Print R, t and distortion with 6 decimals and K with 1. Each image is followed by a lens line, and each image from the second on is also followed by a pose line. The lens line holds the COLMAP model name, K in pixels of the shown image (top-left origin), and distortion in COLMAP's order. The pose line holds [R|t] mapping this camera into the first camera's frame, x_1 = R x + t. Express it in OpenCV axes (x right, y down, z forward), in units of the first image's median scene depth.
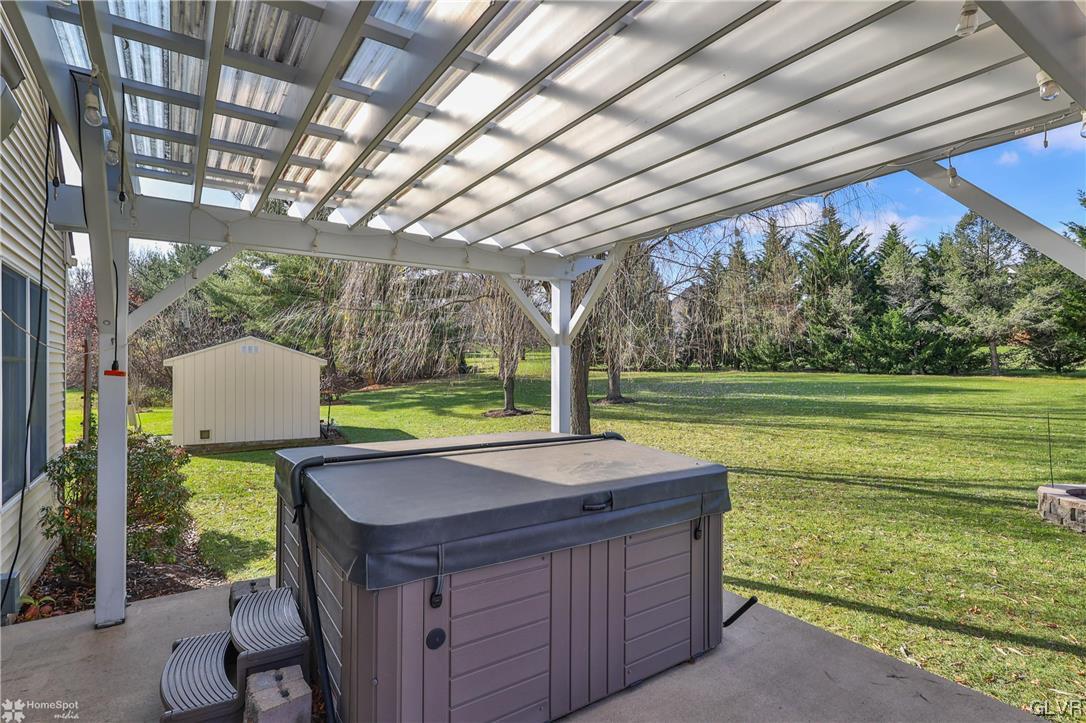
lens RADIAL K [[539.0, 0, 543.0], [0, 539.0, 361.5], [0, 0, 1]] dist [0.001958, 0.000072]
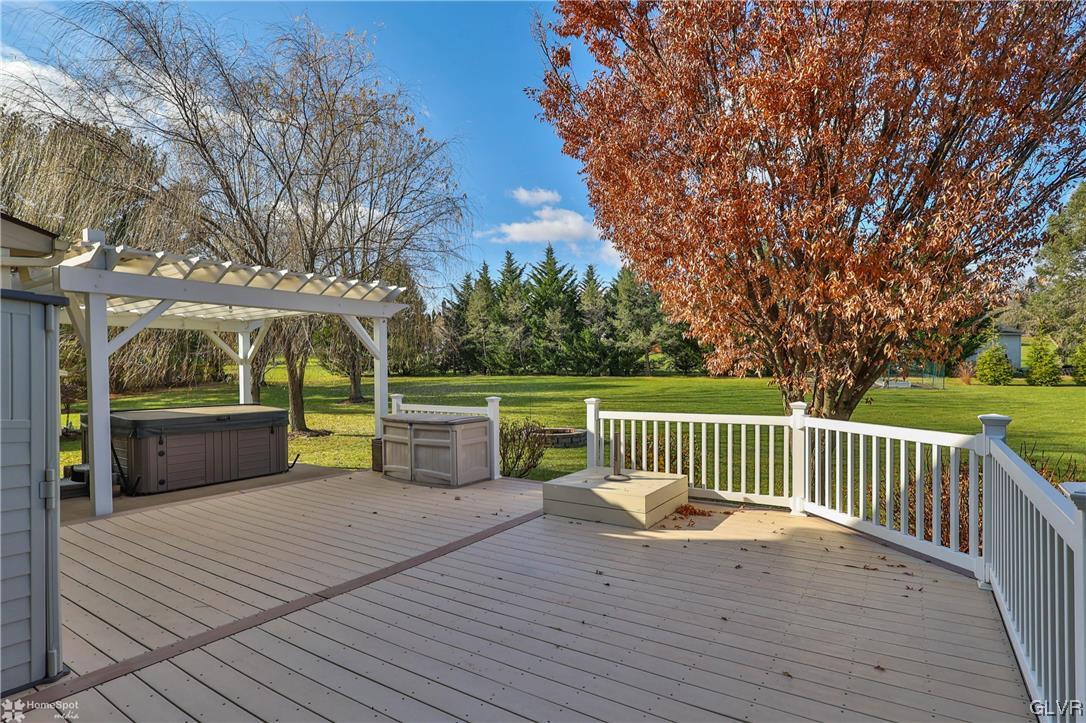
lens RADIAL K [[543.4, 0, 568.1], [0, 543.4, 365.7], [0, 0, 1]] dist [0.000053, -0.000324]
pose [[0.917702, -0.005534, 0.397231, 0.058841], [0.006265, 0.999980, -0.000544, -0.002544], [-0.397220, 0.002988, 0.917719, -0.234059]]
